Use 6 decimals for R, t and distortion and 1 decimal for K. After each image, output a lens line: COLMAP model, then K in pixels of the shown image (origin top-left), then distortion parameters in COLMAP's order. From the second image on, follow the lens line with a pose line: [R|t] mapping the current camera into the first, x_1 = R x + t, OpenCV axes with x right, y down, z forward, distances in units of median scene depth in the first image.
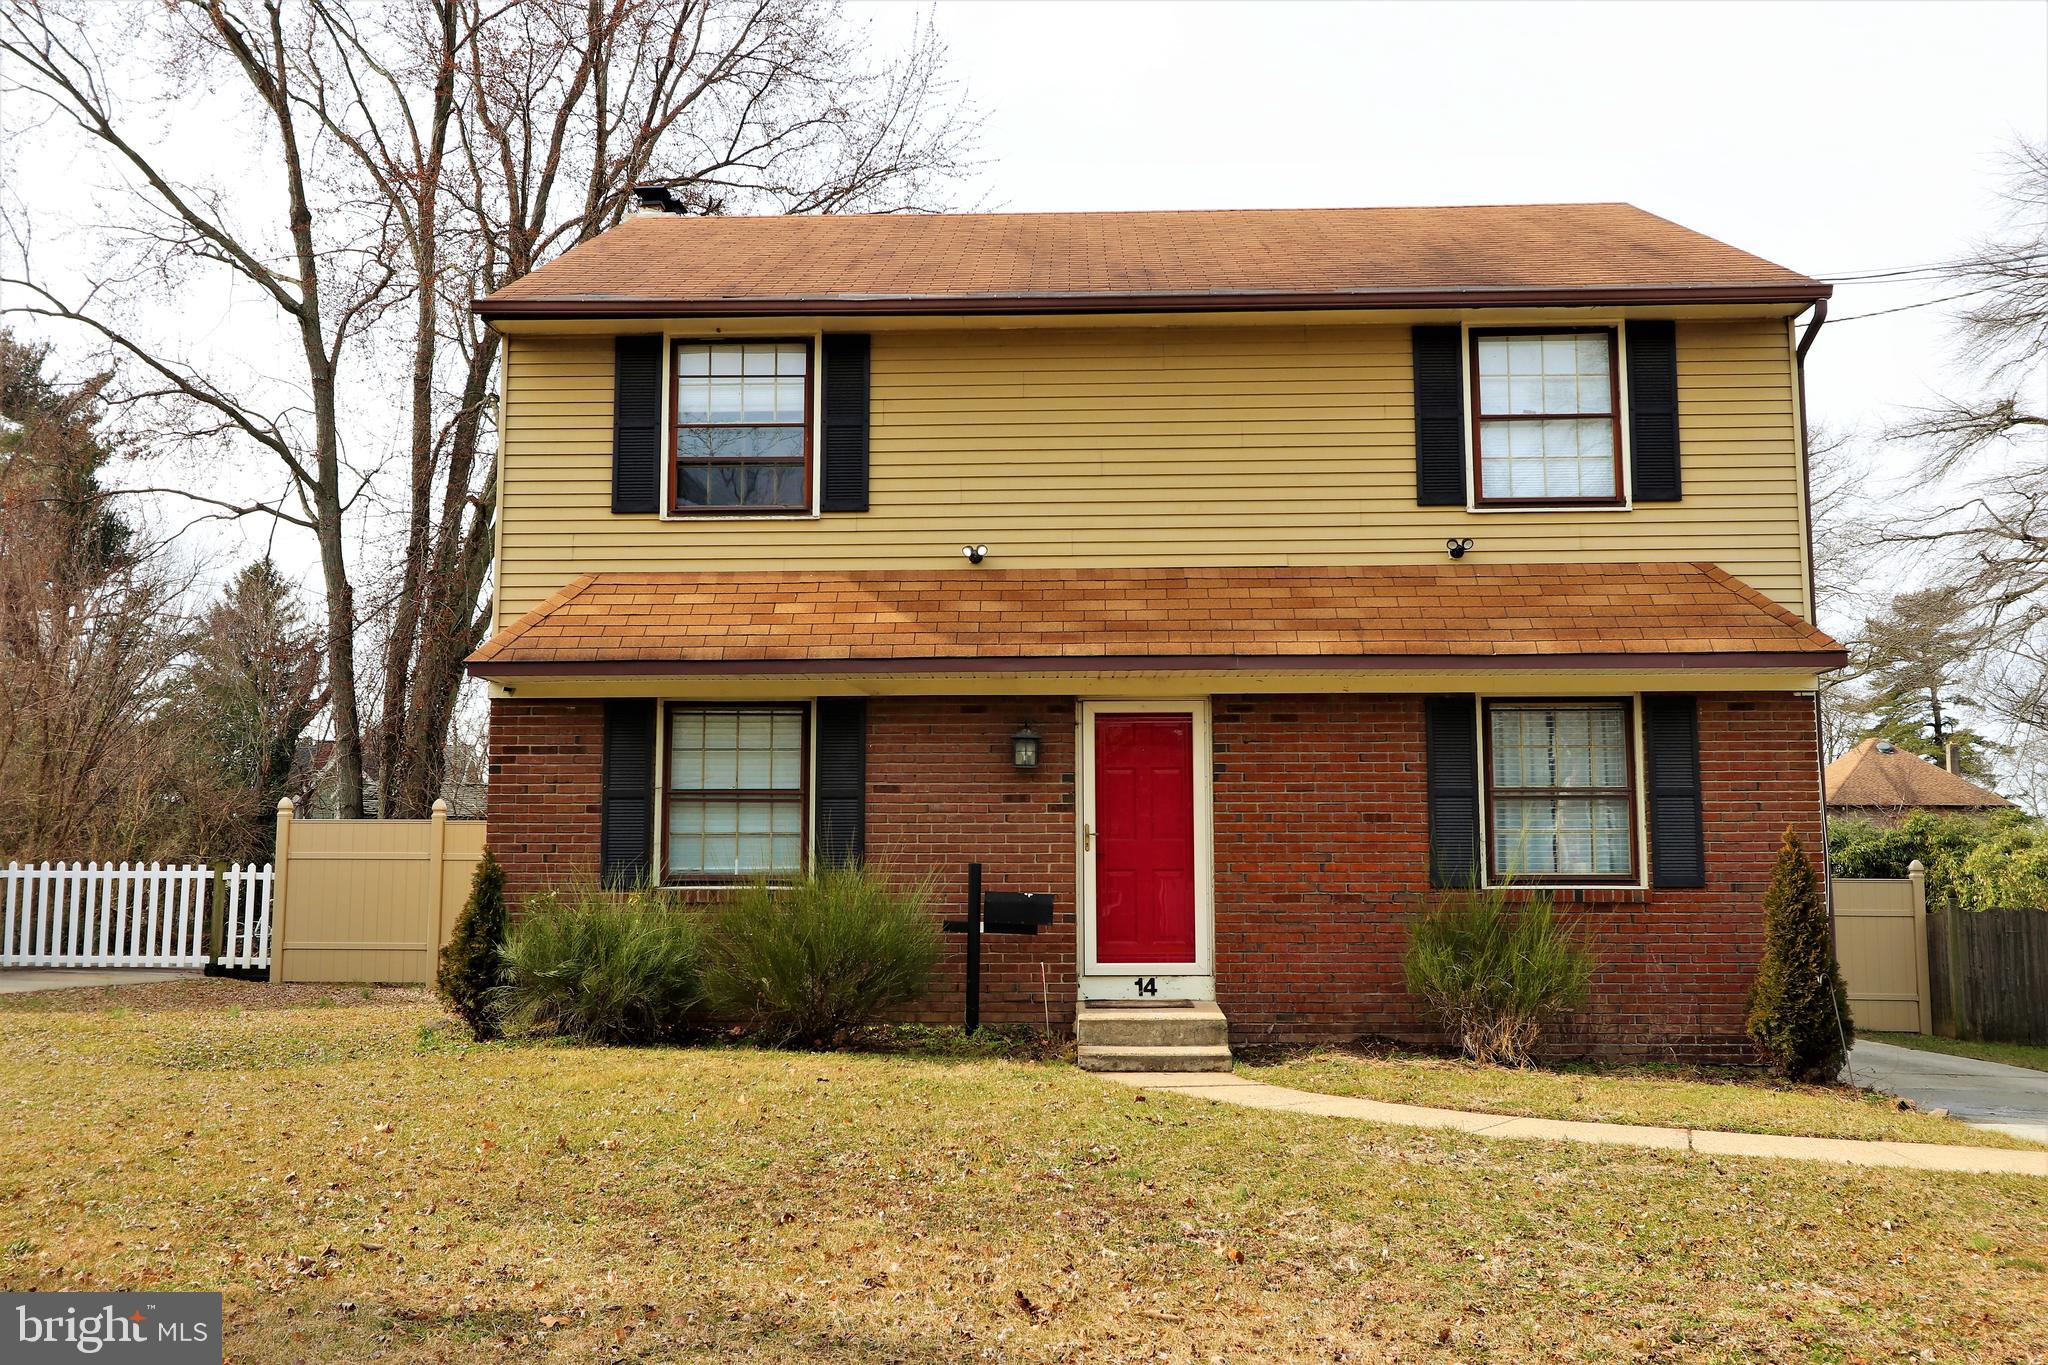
lens RADIAL K [[1953.1, 0, 1024.0], [0, 1953.1, 682.5], [0, 0, 1]] dist [0.002624, 0.008061]
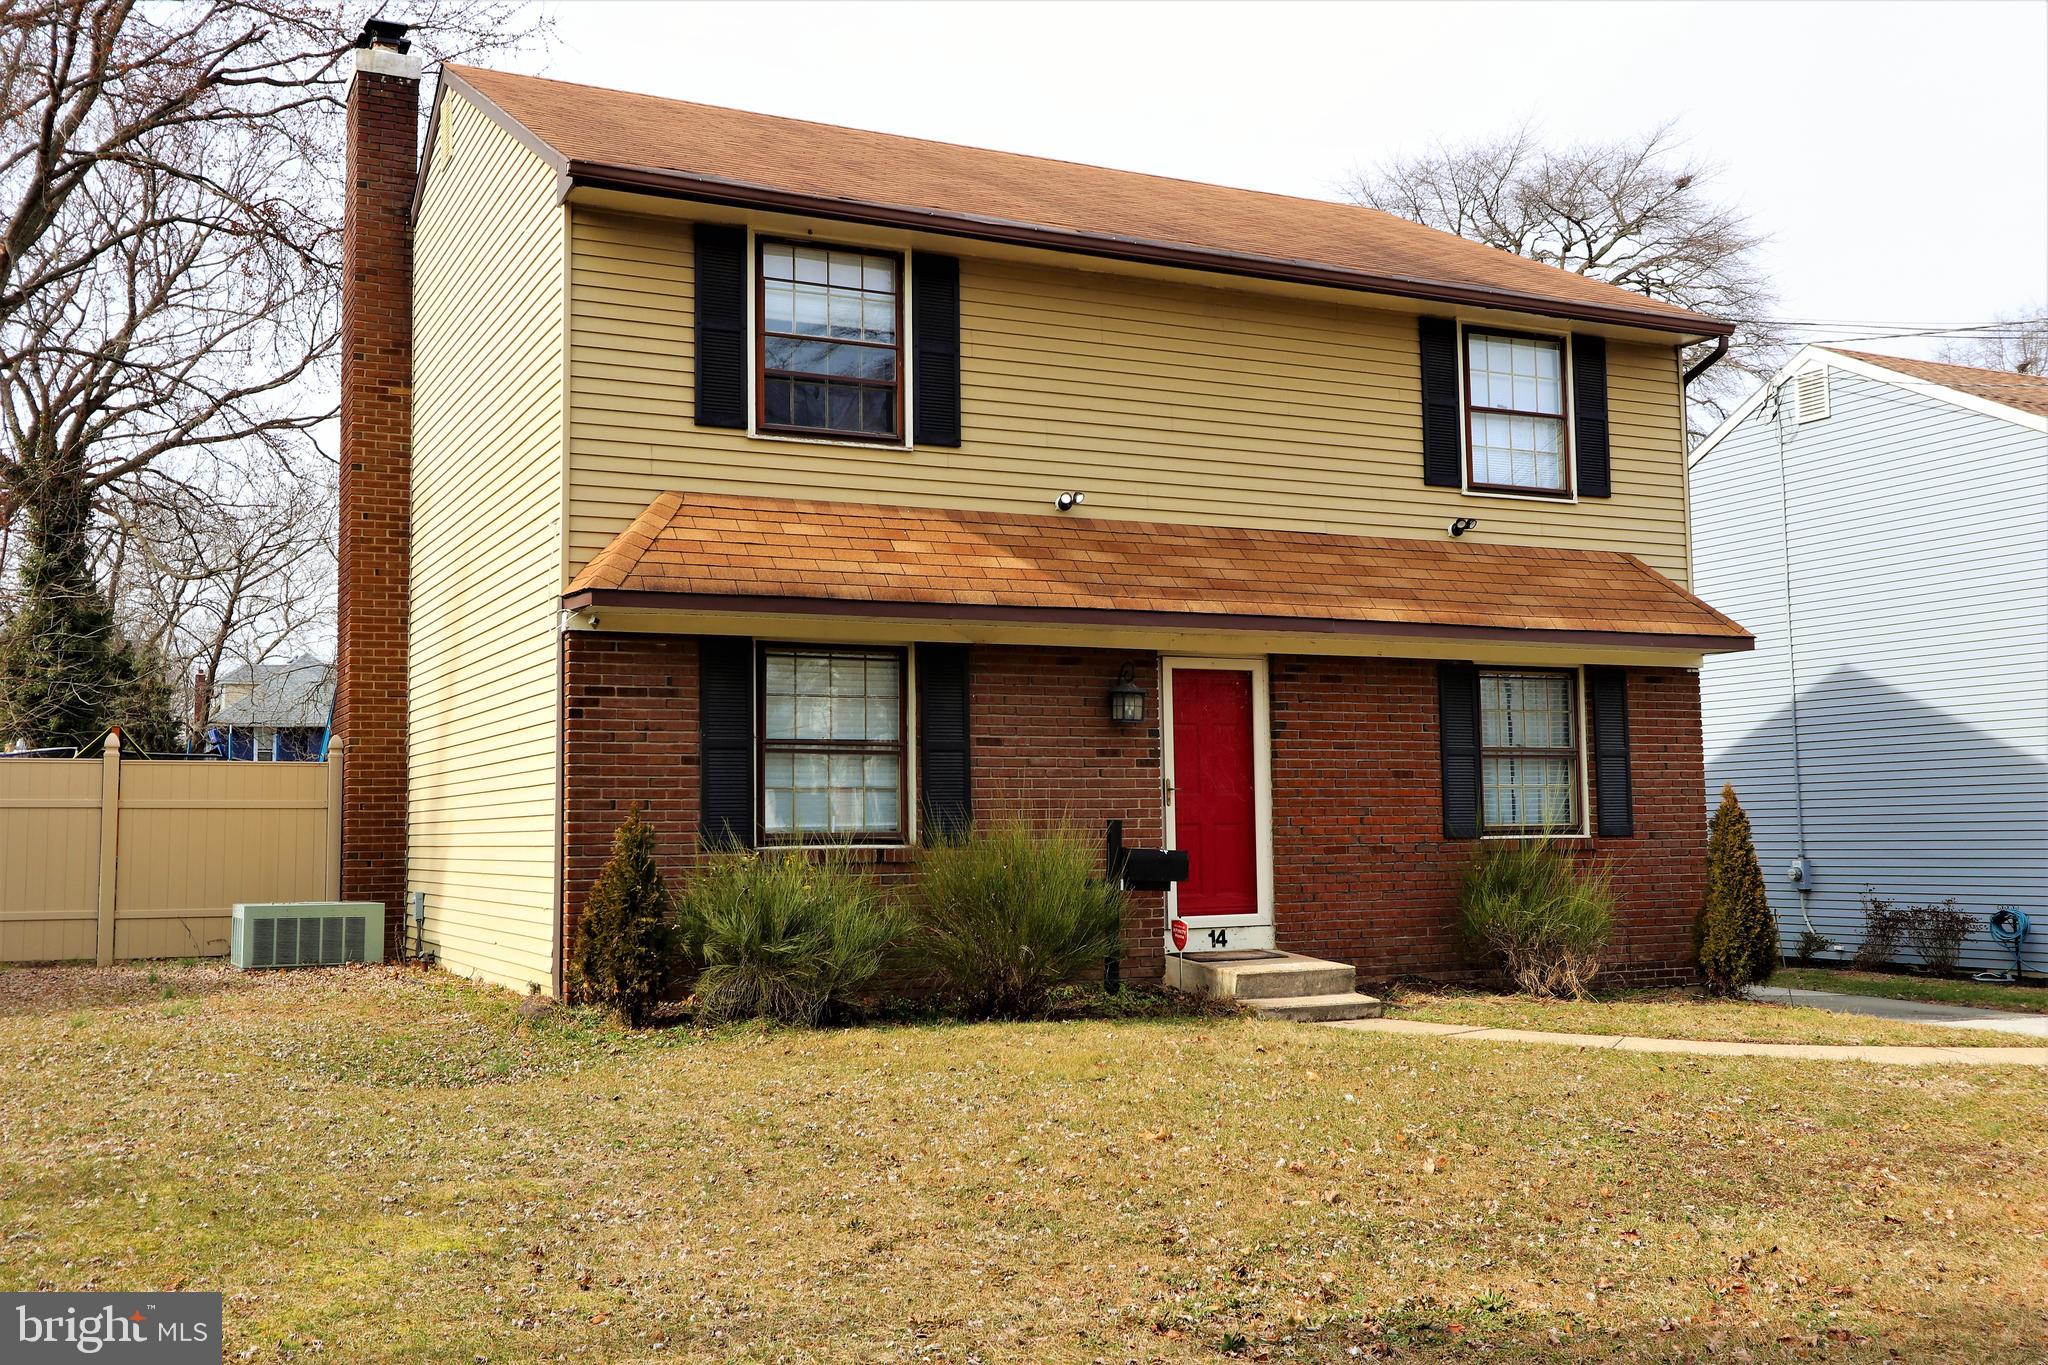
lens RADIAL K [[1953.1, 0, 1024.0], [0, 1953.1, 682.5], [0, 0, 1]] dist [0.002624, 0.008061]
pose [[0.880612, 0.026286, 0.473109, -0.508455], [-0.044661, 0.998620, 0.027647, -0.001553], [-0.471729, -0.045476, 0.880570, 0.152602]]
